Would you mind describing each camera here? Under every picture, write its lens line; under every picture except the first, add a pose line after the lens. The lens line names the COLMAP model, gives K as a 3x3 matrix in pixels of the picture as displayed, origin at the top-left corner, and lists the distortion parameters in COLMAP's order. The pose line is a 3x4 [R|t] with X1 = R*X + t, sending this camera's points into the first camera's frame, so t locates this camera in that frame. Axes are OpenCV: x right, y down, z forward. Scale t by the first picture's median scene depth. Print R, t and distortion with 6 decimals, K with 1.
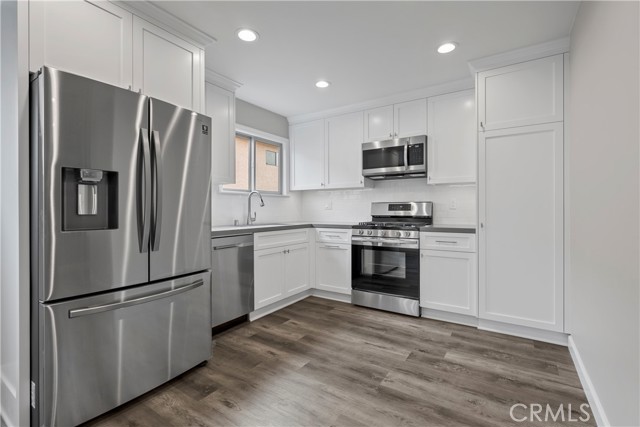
lens RADIAL K [[291.6, 0, 323.2], [0, 291.6, 210.7], [0, 0, 1]] dist [-0.002836, 0.000446]
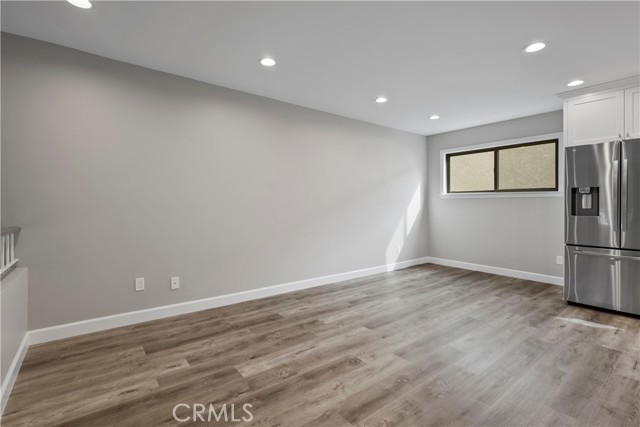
lens RADIAL K [[302.6, 0, 320.7], [0, 302.6, 206.7], [0, 0, 1]] dist [-0.000764, 0.000083]
pose [[-0.313546, 0.006988, -0.949547, 1.026716], [0.000922, 0.999975, 0.007054, -0.009206], [0.949573, 0.001336, -0.313545, -0.076970]]
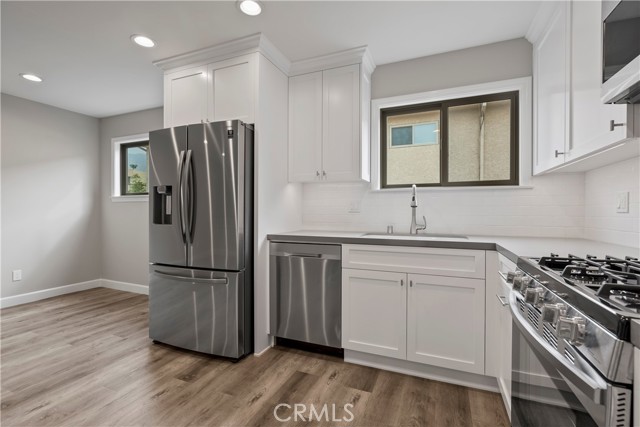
lens RADIAL K [[289.9, 0, 320.0], [0, 289.9, 213.5], [0, 0, 1]] dist [-0.001088, 0.000449]
pose [[0.179037, 0.007758, -0.983812, 0.494218], [-0.006810, 0.999955, 0.006646, -0.005500], [0.983819, 0.005510, 0.179082, 0.839124]]
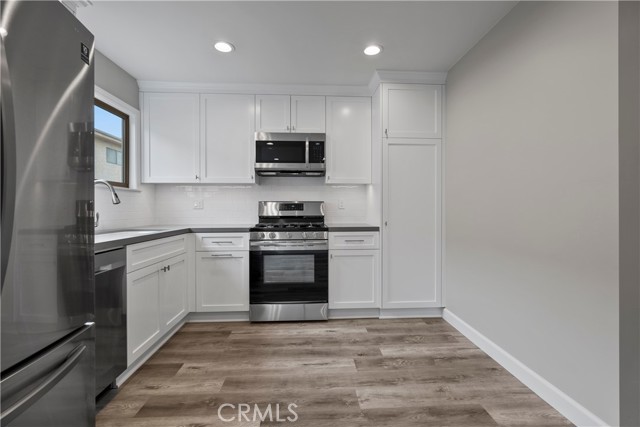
lens RADIAL K [[291.6, 0, 323.2], [0, 291.6, 210.7], [0, 0, 1]] dist [-0.002836, 0.000446]
pose [[0.804229, -0.002466, 0.594314, -0.277829], [0.002556, 0.999996, 0.000690, 0.000493], [-0.594314, 0.000965, 0.804232, 0.243164]]
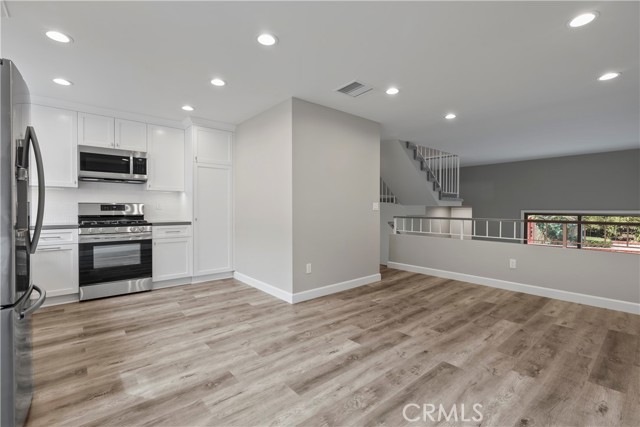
lens RADIAL K [[289.9, 0, 320.0], [0, 289.9, 213.5], [0, 0, 1]] dist [-0.001088, 0.000449]
pose [[0.285415, -0.012326, 0.958325, -0.774546], [0.000330, 0.999919, 0.012762, -0.003107], [-0.958404, -0.003326, 0.285396, -0.130191]]
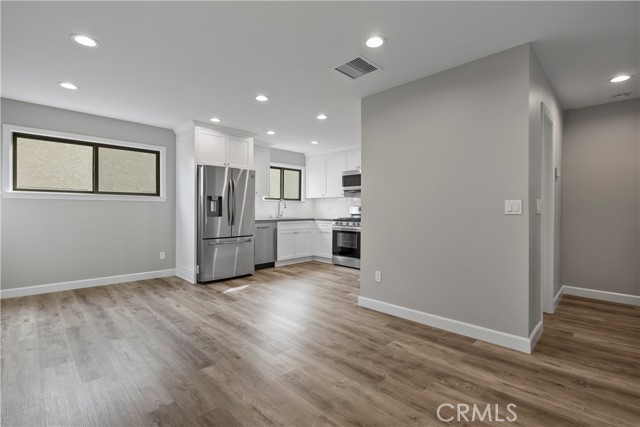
lens RADIAL K [[292.1, 0, 320.0], [0, 292.1, 213.5], [0, 0, 1]] dist [-0.002541, -0.000099]
pose [[0.978819, 0.010581, -0.204453, 0.466022], [-0.008291, 0.999893, 0.012053, -0.006458], [0.204558, -0.010103, 0.978802, -0.913108]]
